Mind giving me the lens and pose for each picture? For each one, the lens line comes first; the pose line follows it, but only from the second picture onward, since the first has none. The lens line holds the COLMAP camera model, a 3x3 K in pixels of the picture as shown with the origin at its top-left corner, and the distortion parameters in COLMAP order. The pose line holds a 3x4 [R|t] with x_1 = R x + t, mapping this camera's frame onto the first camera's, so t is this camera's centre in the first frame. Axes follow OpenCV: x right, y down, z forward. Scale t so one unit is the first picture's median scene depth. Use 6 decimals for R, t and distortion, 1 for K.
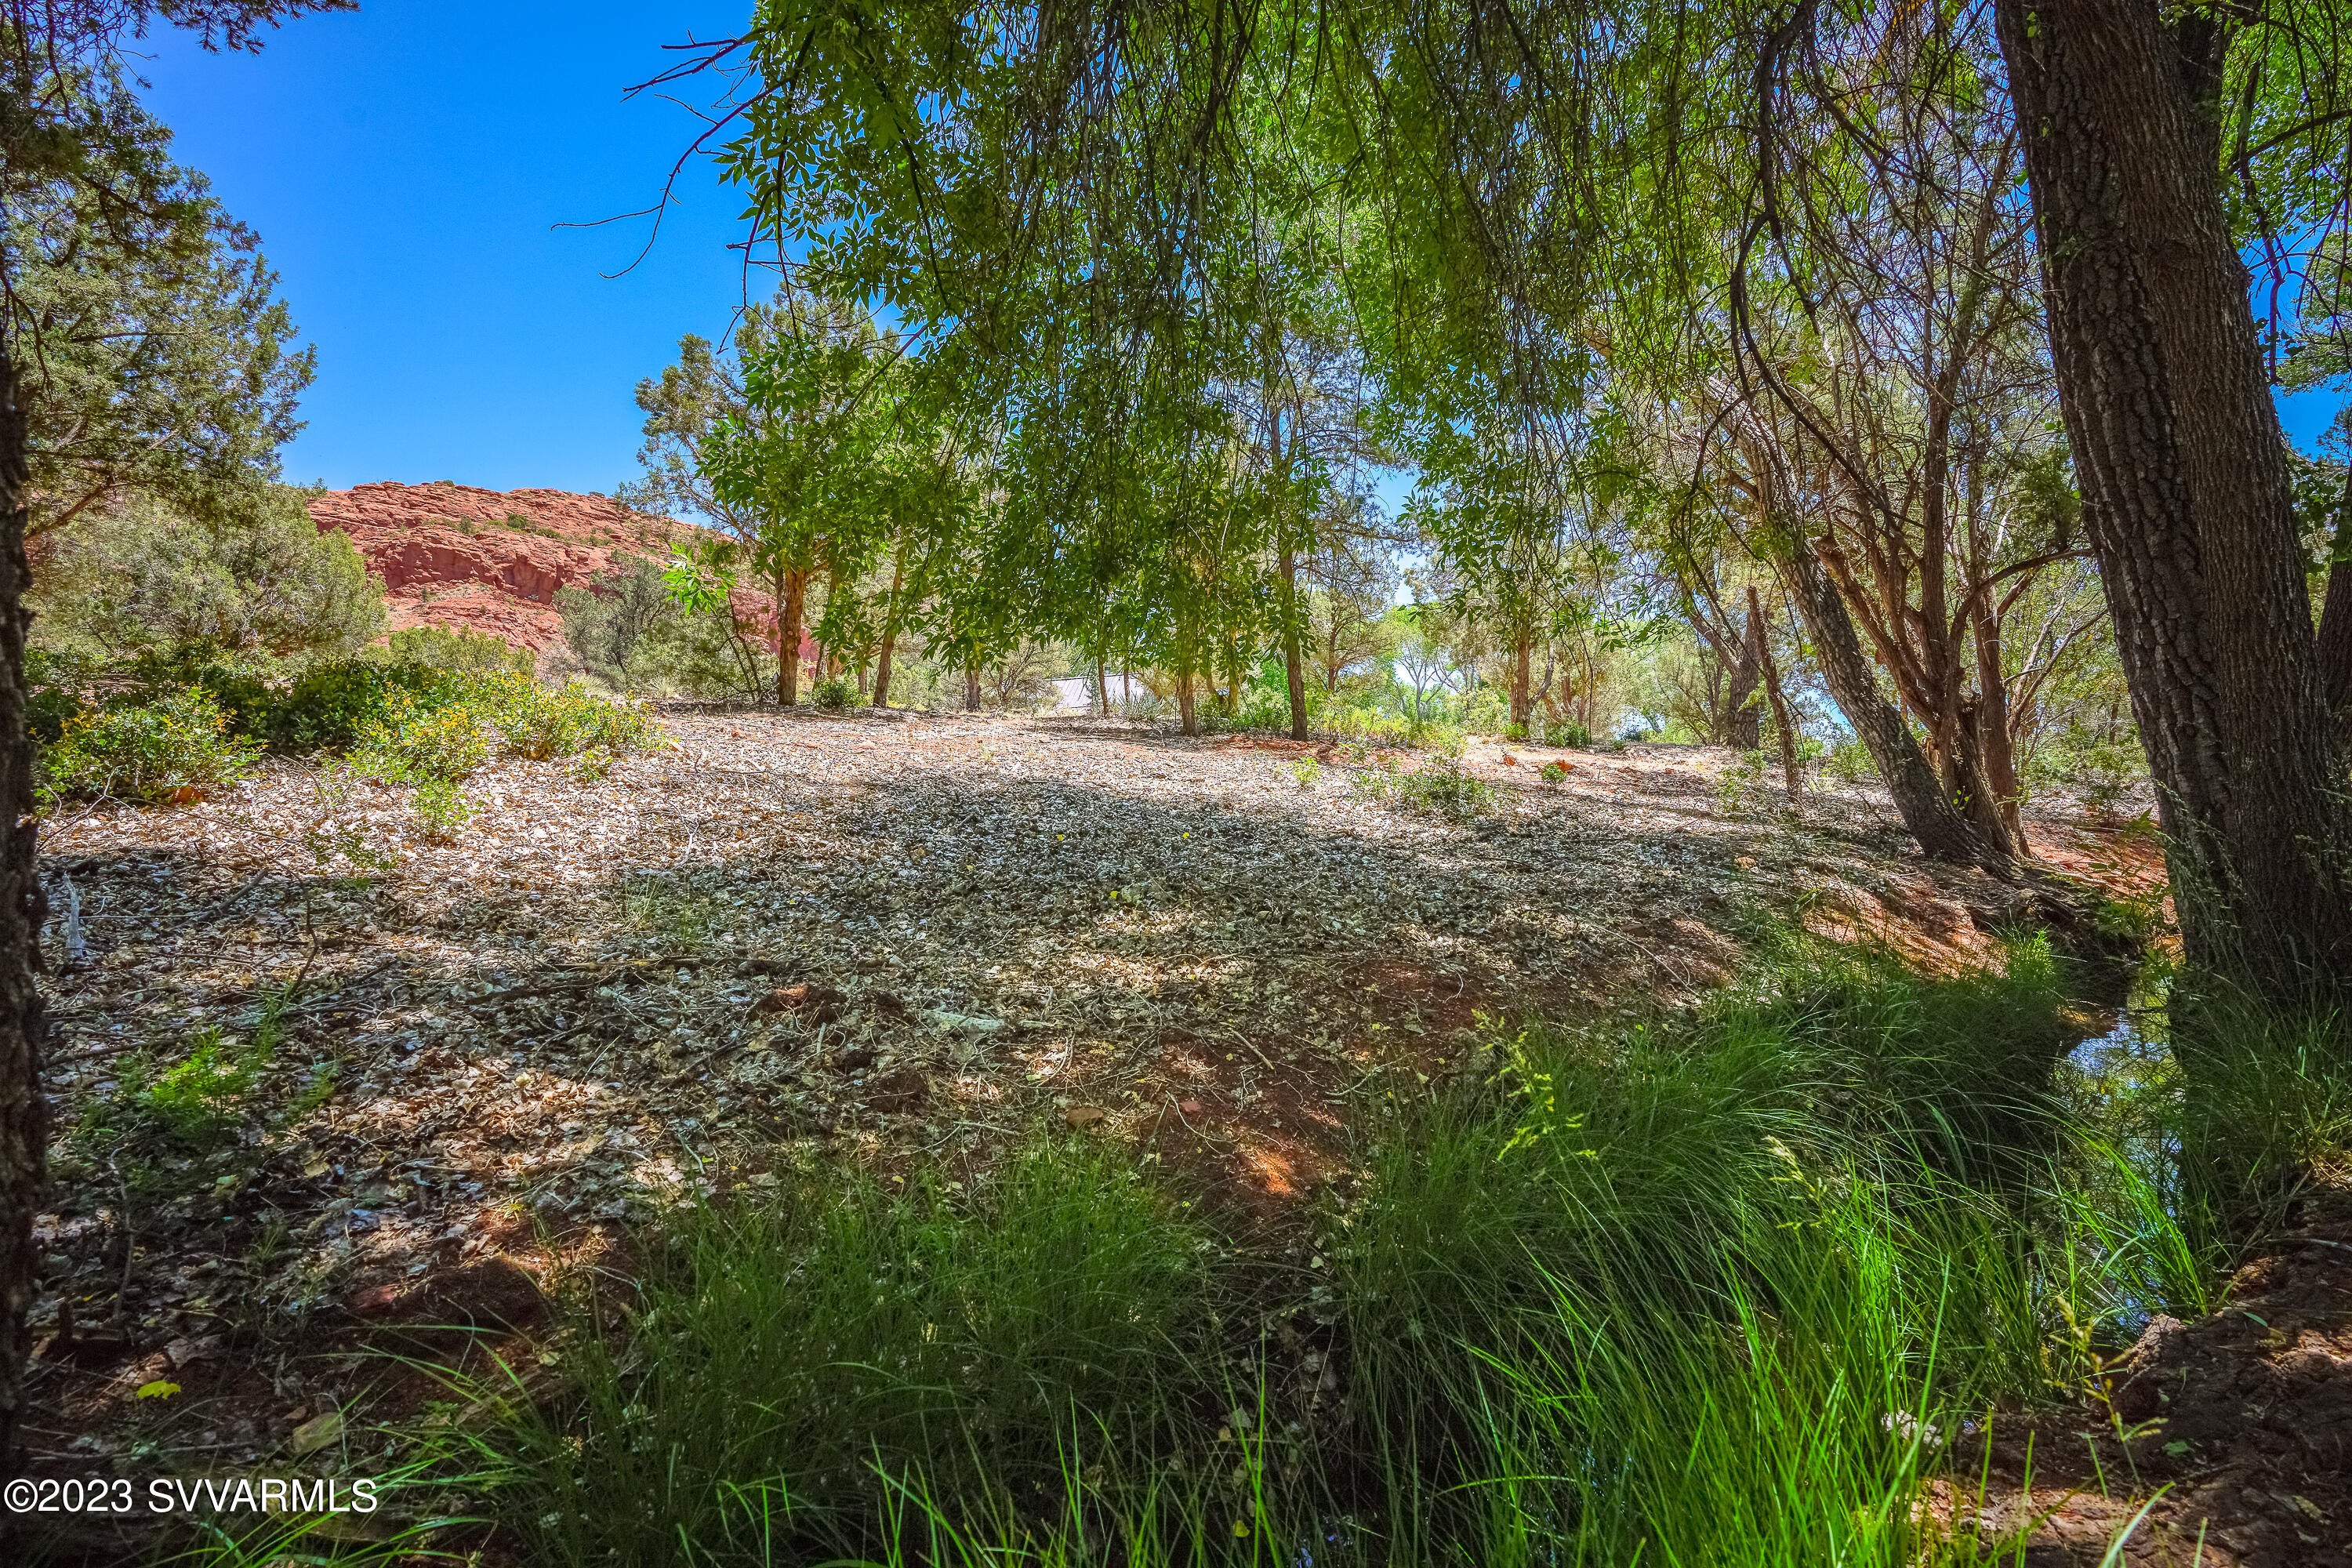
lens RADIAL K [[1088.2, 0, 1189.7], [0, 1088.2, 781.5], [0, 0, 1]] dist [-0.000094, 0.002016]
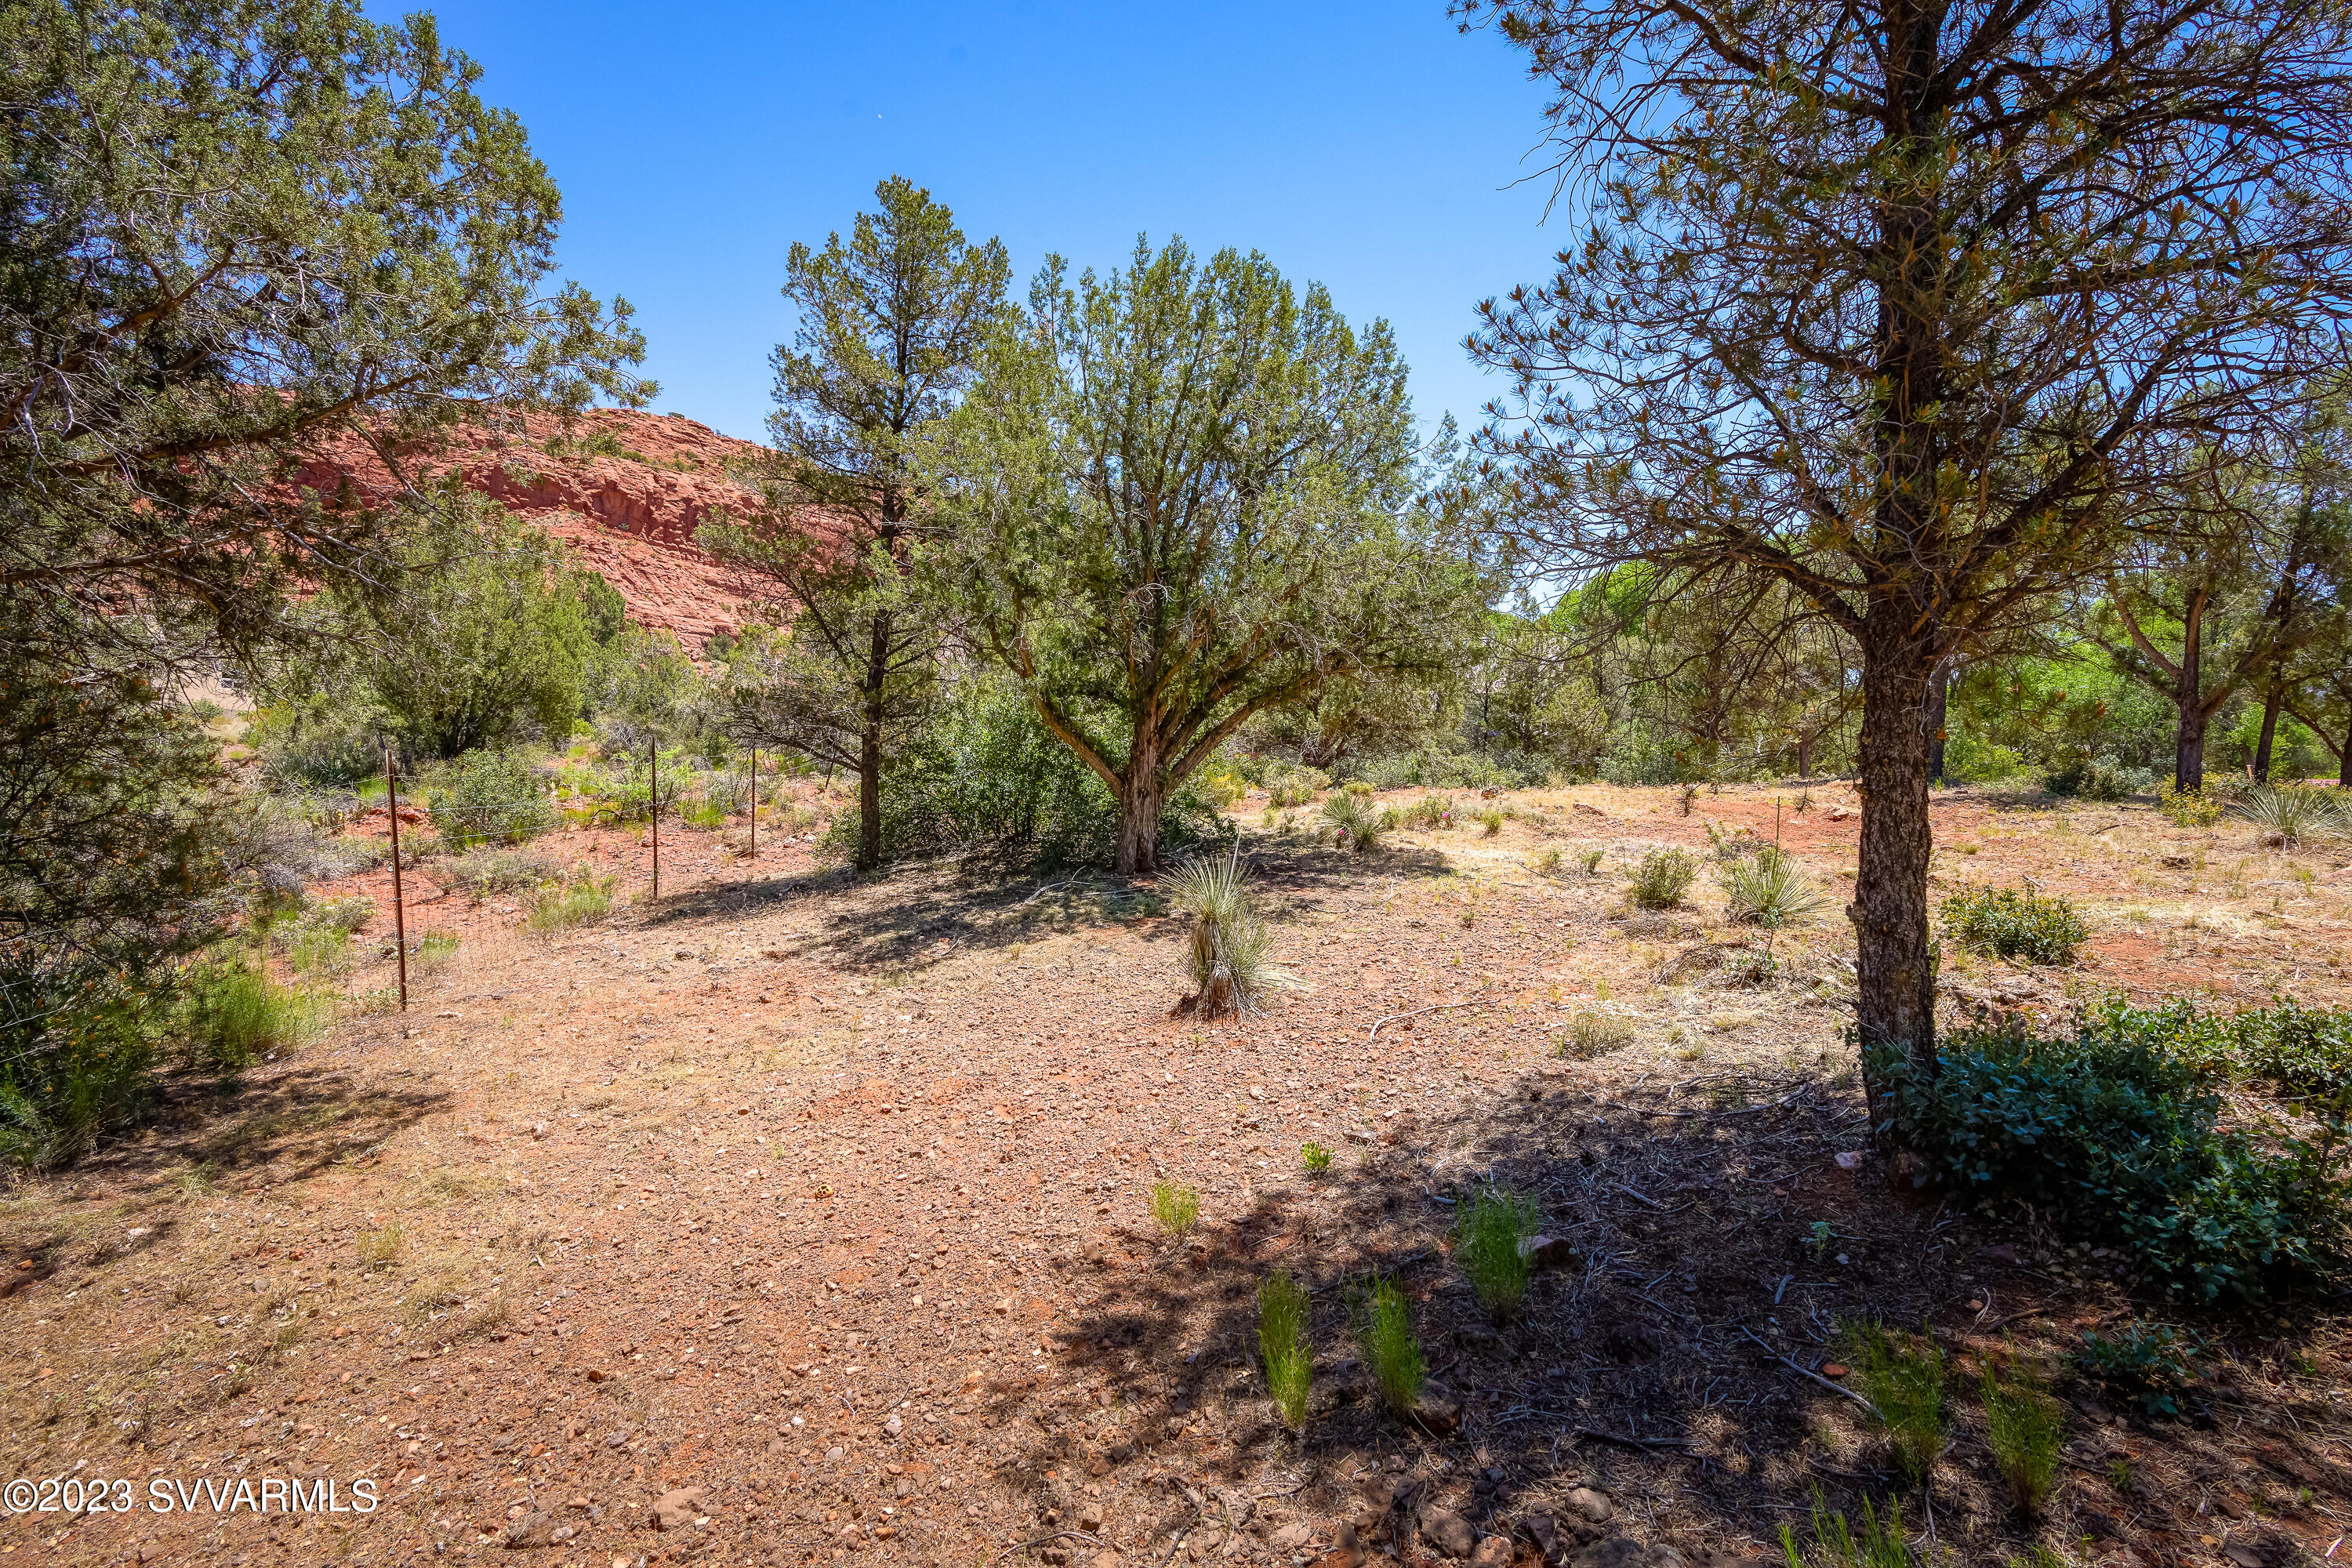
lens RADIAL K [[1088.2, 0, 1183.6], [0, 1088.2, 774.1], [0, 0, 1]] dist [-0.000094, 0.002016]
pose [[0.999696, 0.013996, -0.020283, -3.993992], [-0.012910, 0.998526, 0.052720, -0.525365], [0.020991, -0.052442, 0.998403, 2.799481]]
